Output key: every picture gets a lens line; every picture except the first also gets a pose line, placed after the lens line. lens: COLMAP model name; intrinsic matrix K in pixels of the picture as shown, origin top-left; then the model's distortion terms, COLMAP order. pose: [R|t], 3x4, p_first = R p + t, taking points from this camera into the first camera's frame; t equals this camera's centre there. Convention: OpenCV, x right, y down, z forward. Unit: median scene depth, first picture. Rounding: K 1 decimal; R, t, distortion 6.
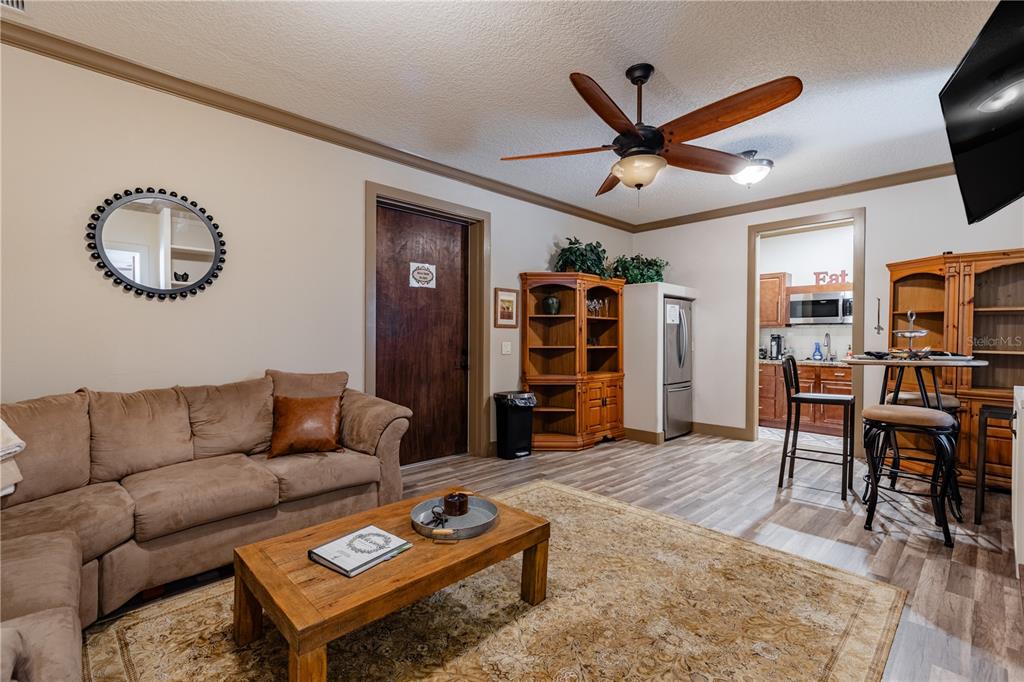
lens RADIAL K [[465.3, 0, 512.0], [0, 465.3, 341.0], [0, 0, 1]] dist [0.004004, 0.000284]
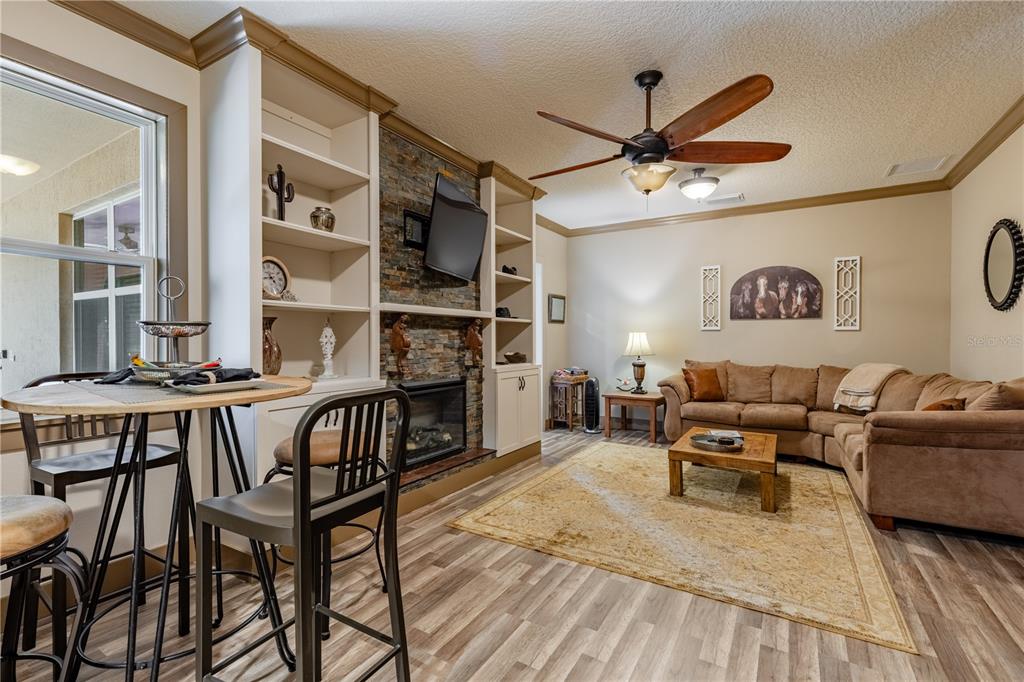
lens RADIAL K [[465.3, 0, 512.0], [0, 465.3, 341.0], [0, 0, 1]] dist [0.004004, 0.000284]
pose [[-0.965777, -0.008965, -0.259220, 0.633815], [-0.010996, 0.999919, 0.006388, -0.008942], [0.259142, 0.009019, -0.965797, 1.476057]]
